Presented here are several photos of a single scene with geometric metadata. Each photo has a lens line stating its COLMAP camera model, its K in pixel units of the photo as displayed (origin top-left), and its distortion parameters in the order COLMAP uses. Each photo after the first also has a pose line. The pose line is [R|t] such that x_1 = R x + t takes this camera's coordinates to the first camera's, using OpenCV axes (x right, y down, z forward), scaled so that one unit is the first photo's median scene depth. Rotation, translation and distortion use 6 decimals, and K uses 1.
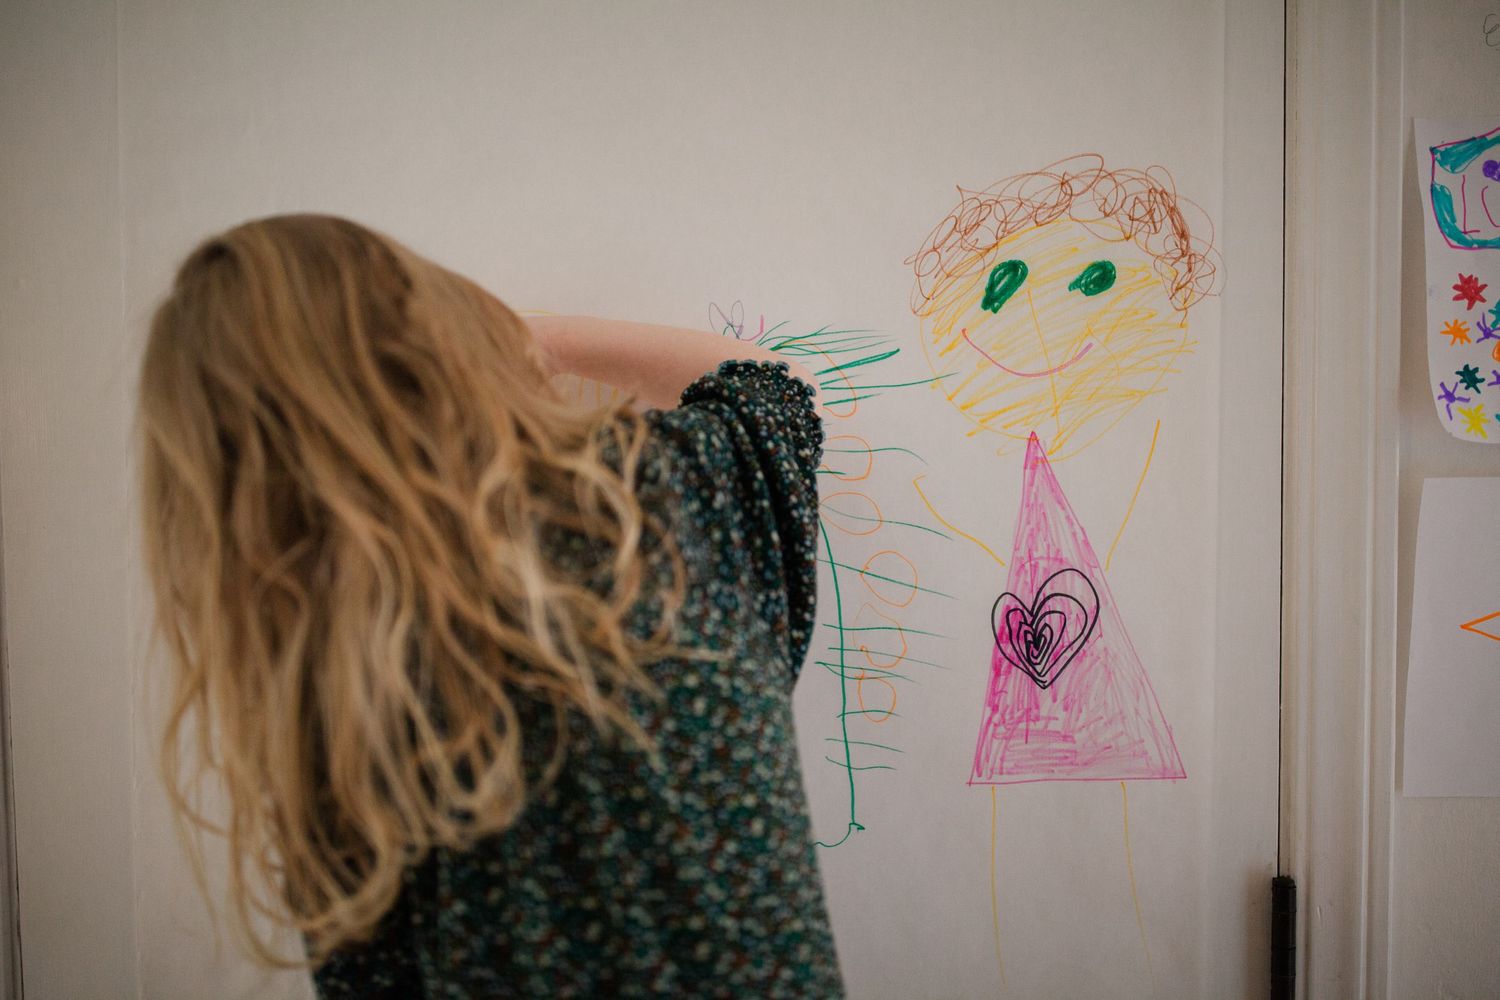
lens RADIAL K [[1513.3, 0, 750.0], [0, 1513.3, 500.0], [0, 0, 1]] dist [0.006485, -0.207180]
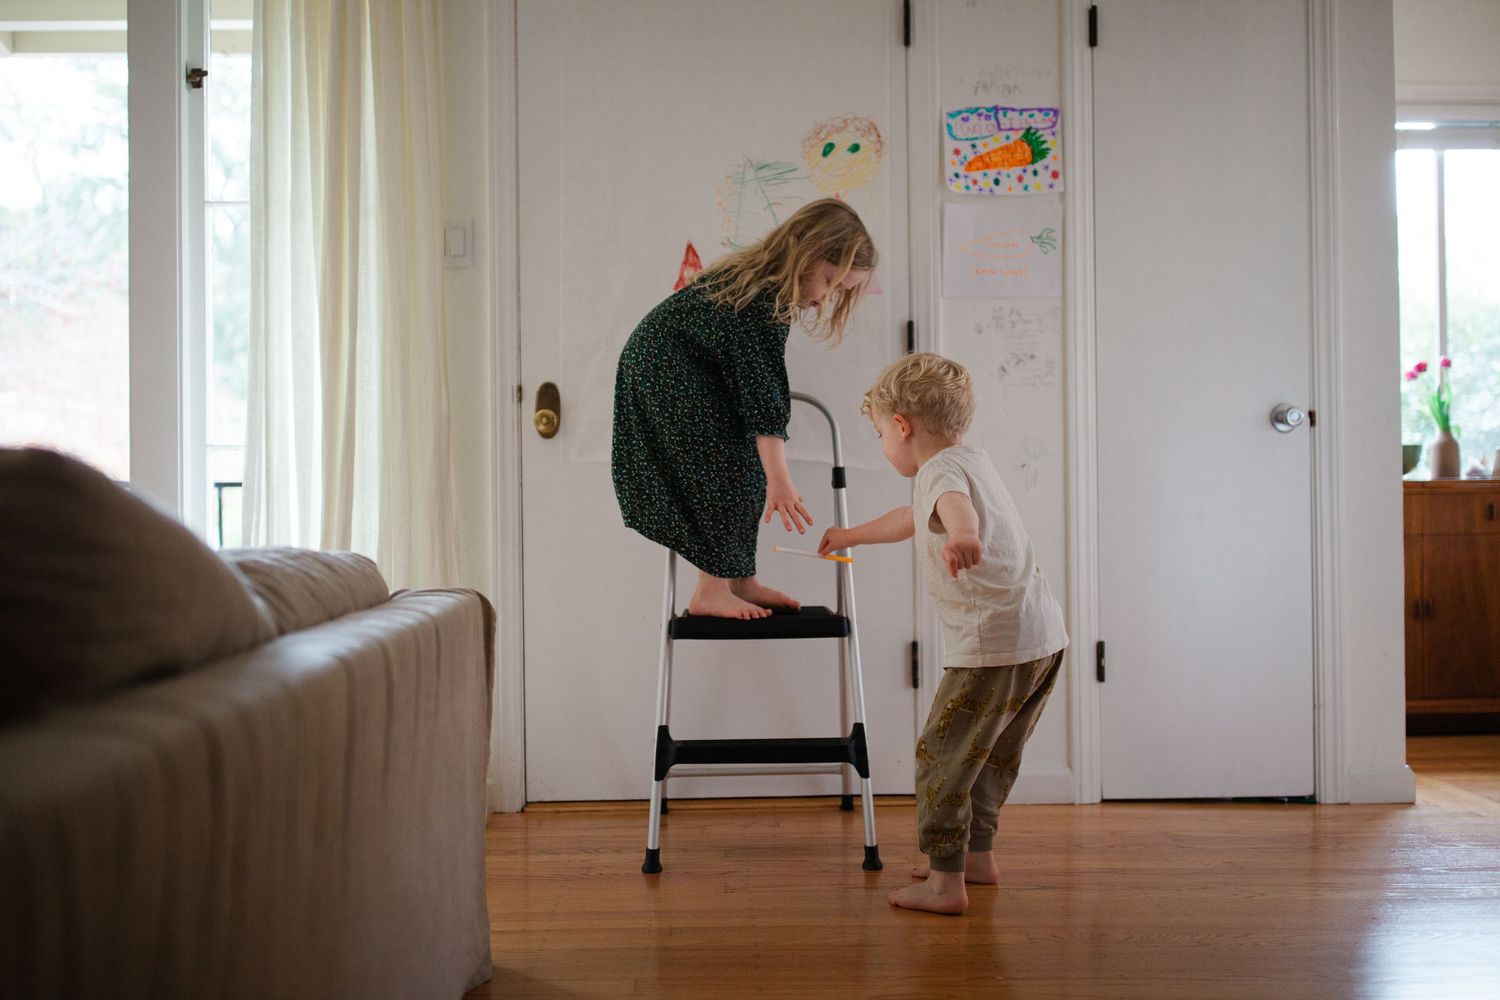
lens RADIAL K [[1513.3, 0, 750.0], [0, 1513.3, 500.0], [0, 0, 1]] dist [0.006485, -0.207180]
pose [[0.982506, -0.008275, 0.186049, -0.665157], [0.013866, 0.999490, -0.028767, 0.763629], [-0.185716, 0.030844, 0.982119, -2.360300]]
